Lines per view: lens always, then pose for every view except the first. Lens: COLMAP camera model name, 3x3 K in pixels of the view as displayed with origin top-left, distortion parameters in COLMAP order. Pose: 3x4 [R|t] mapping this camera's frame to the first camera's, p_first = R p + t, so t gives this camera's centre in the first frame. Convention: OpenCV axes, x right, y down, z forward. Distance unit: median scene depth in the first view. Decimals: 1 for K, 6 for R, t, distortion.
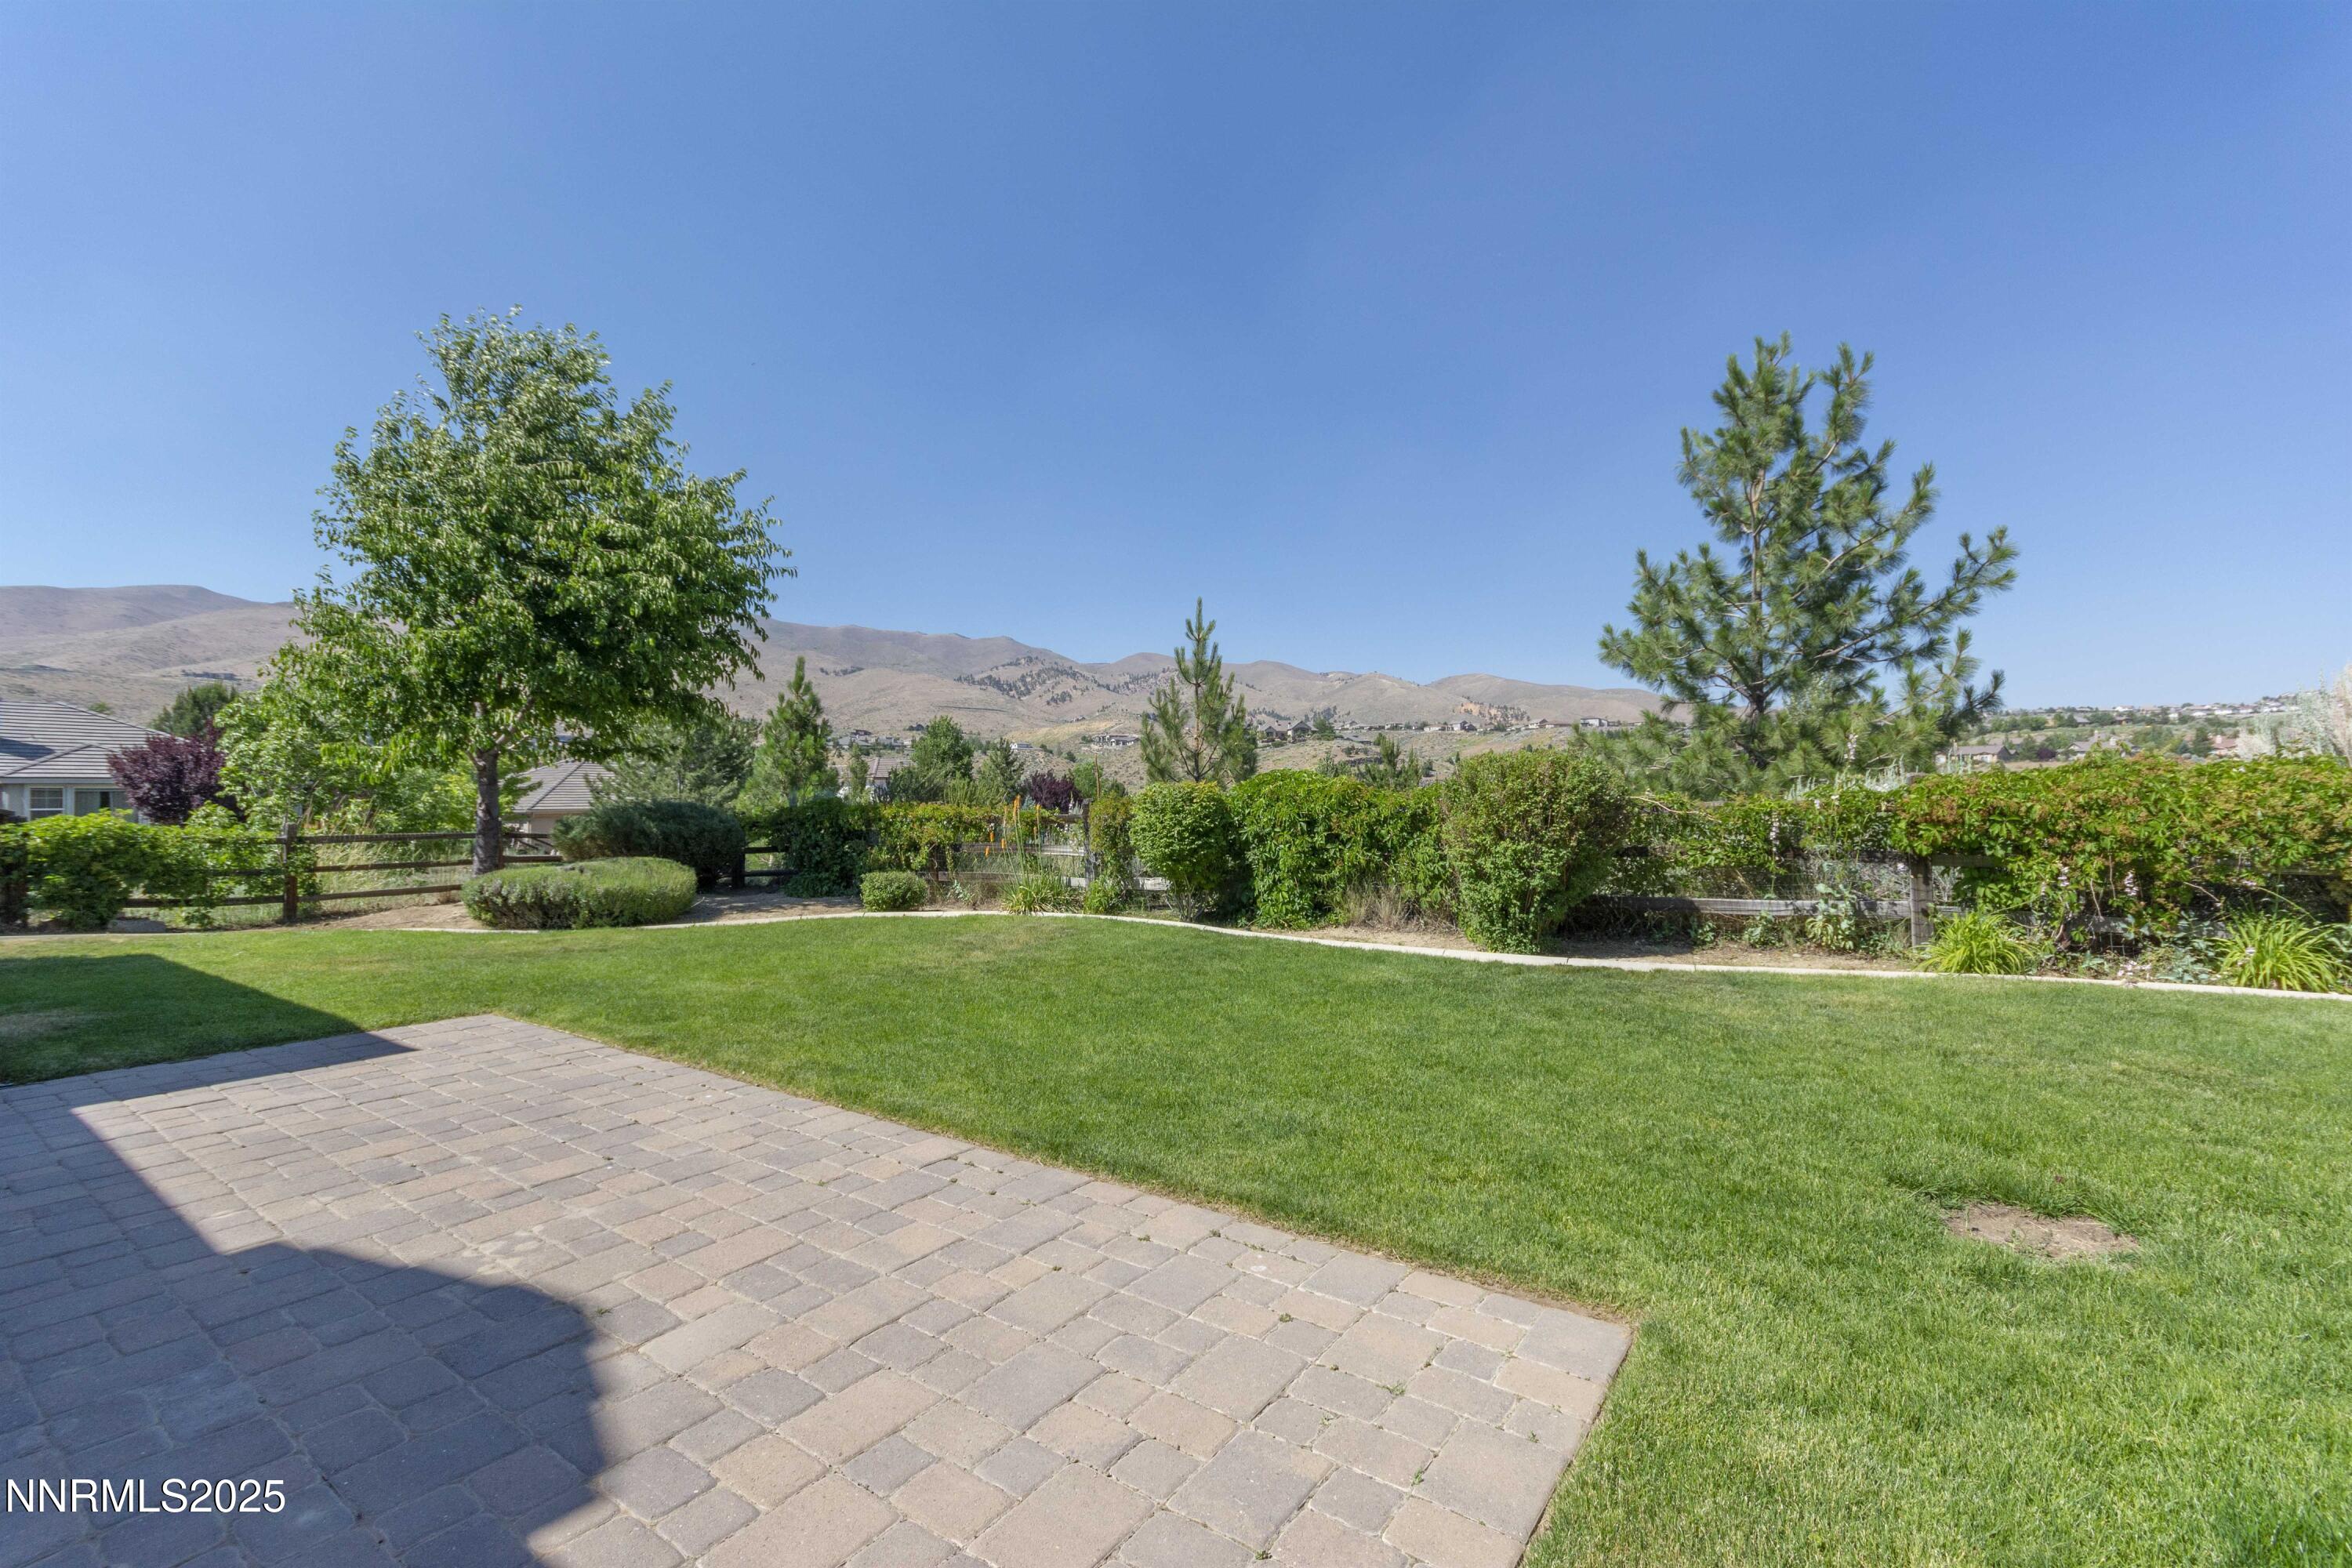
lens RADIAL K [[1076.8, 0, 1194.7], [0, 1076.8, 777.9], [0, 0, 1]] dist [0.006083, -0.002400]
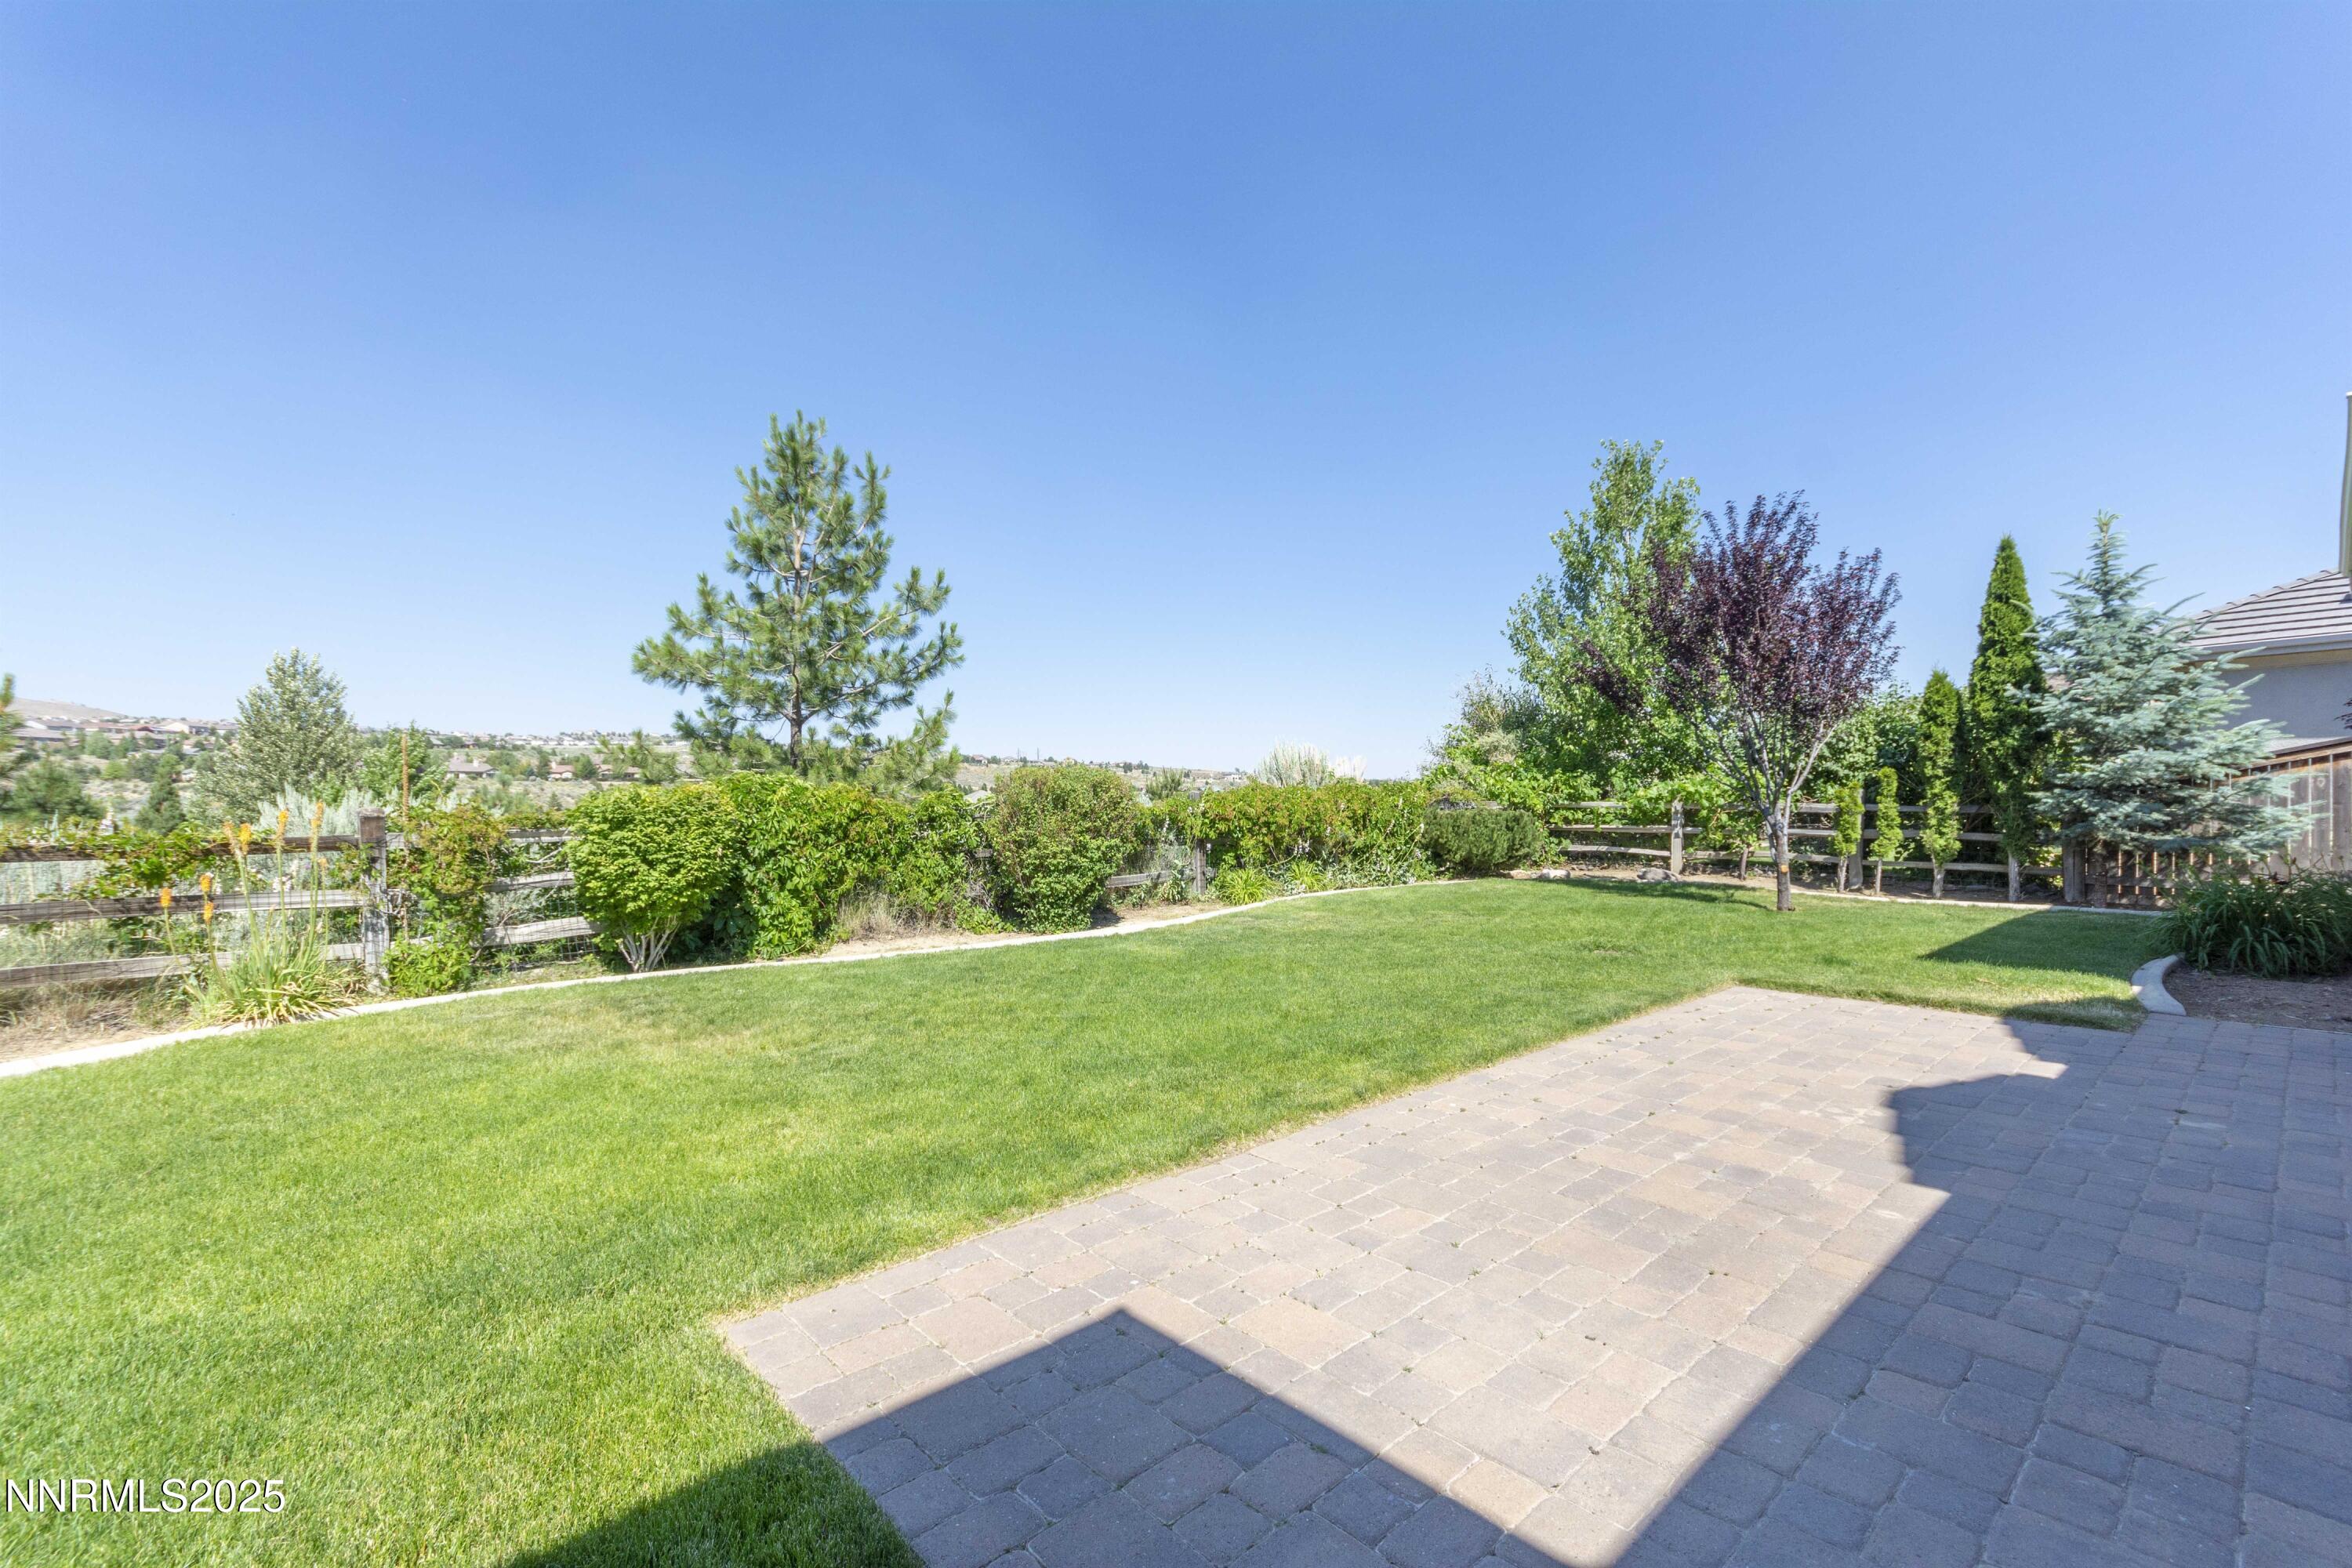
lens RADIAL K [[1076.8, 0, 1199.4], [0, 1076.8, 799.0], [0, 0, 1]] dist [0.006083, -0.002400]
pose [[0.172867, 0.009535, 0.984899, -0.730999], [-0.010516, 0.999914, -0.007835, 0.017752], [-0.984889, -0.009003, 0.172952, 0.539717]]
